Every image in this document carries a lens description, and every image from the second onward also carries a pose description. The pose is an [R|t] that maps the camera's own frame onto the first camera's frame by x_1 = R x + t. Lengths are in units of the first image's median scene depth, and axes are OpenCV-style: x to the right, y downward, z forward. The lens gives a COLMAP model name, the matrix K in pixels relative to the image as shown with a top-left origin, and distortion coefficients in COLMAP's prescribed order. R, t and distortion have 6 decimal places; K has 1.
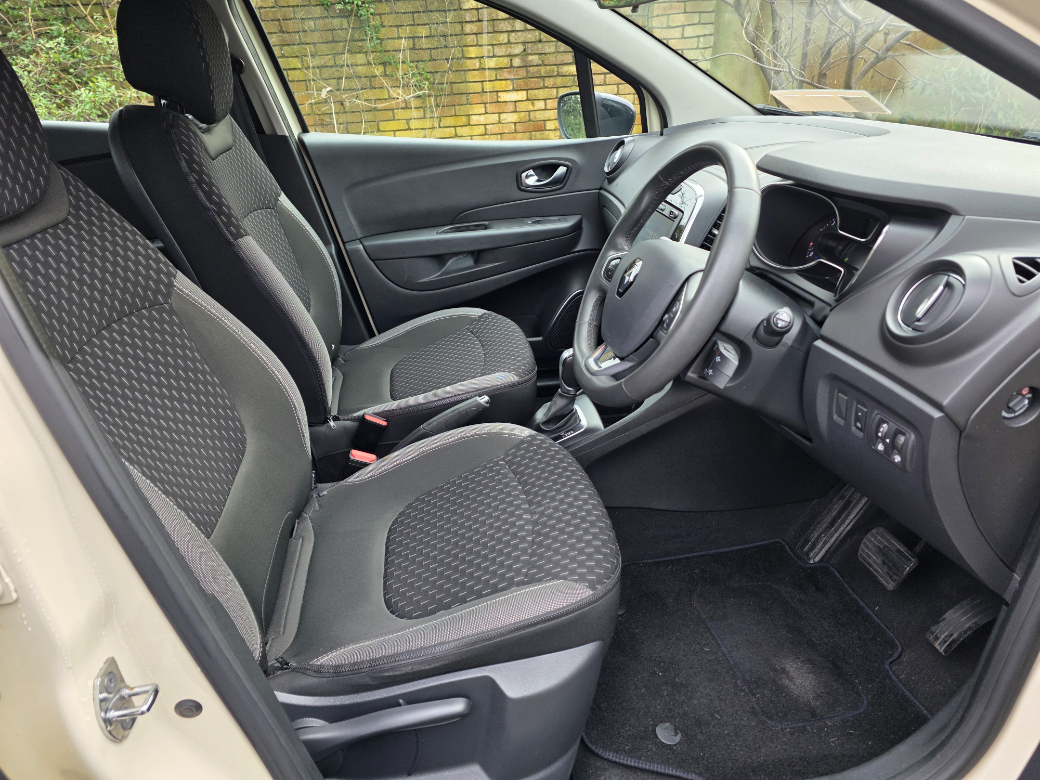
lens RADIAL K [[705.4, 0, 520.0], [0, 705.4, 390.0], [0, 0, 1]] dist [0.009309, 0.000747]
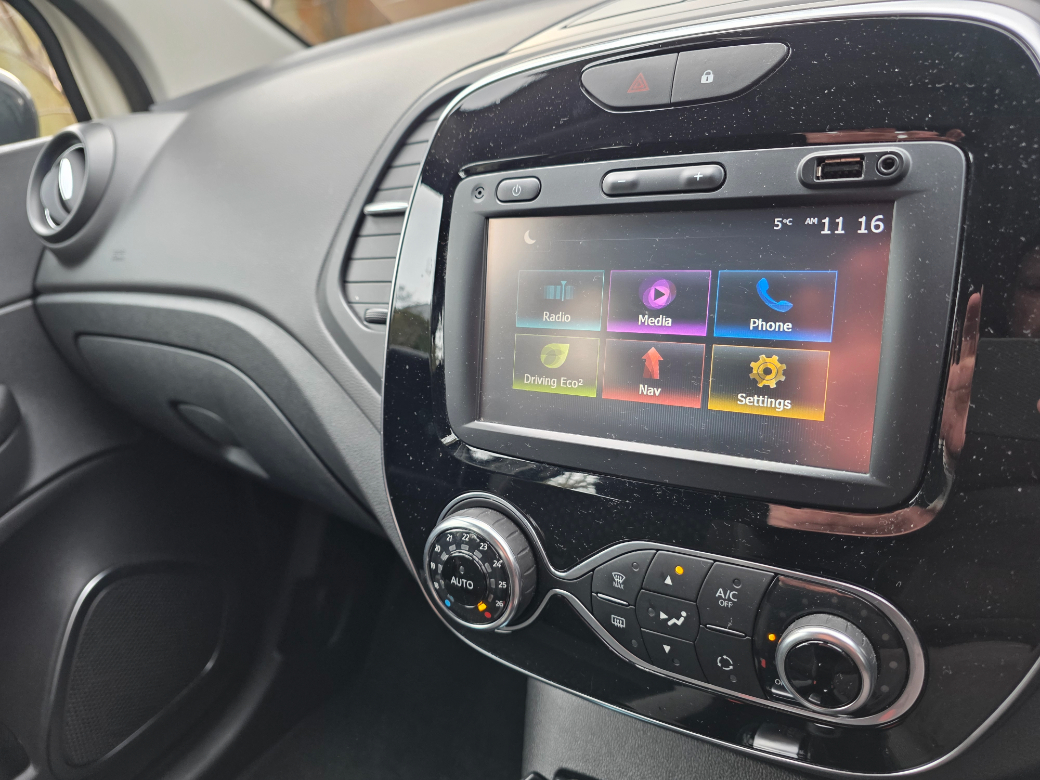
lens RADIAL K [[705.4, 0, 520.0], [0, 705.4, 390.0], [0, 0, 1]] dist [0.009309, 0.000747]
pose [[0.622888, -0.353850, 0.697711, 0.005172], [0.436930, 0.897150, 0.064924, -0.165518], [-0.648924, 0.264410, 0.713431, 0.625401]]
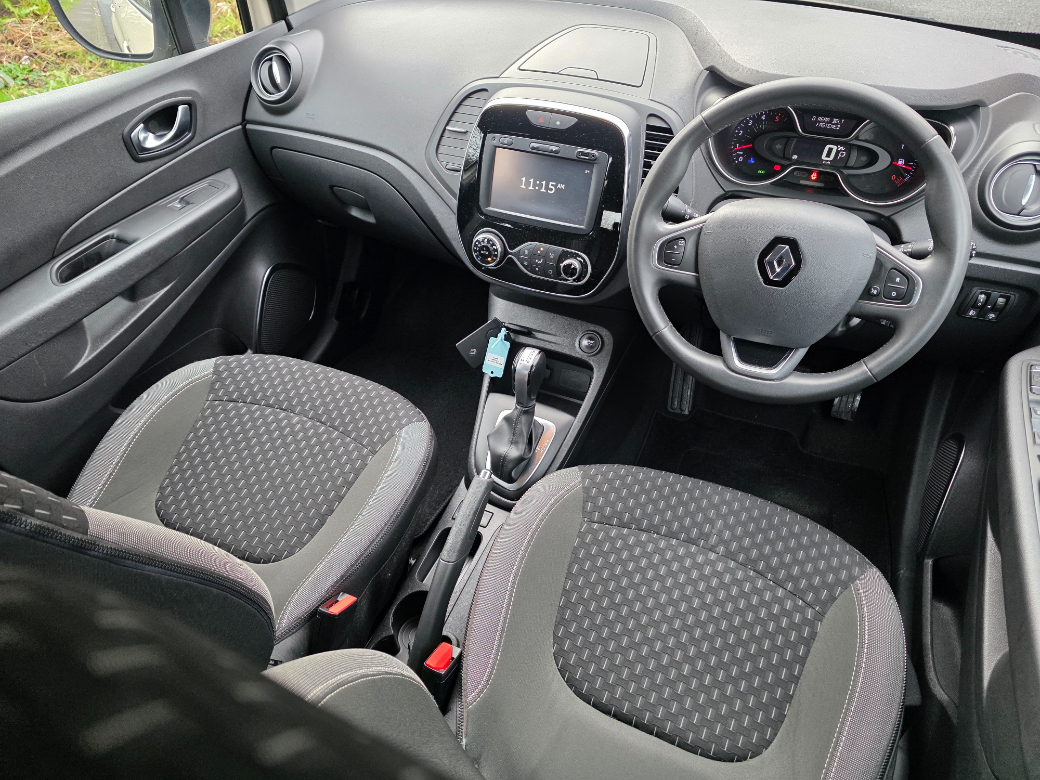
lens RADIAL K [[705.4, 0, 520.0], [0, 705.4, 390.0], [0, 0, 1]] dist [0.009309, 0.000747]
pose [[0.538822, -0.541047, 0.645708, -0.333755], [0.358537, 0.840891, 0.405406, -0.253542], [-0.762313, 0.013069, 0.647076, 0.356327]]
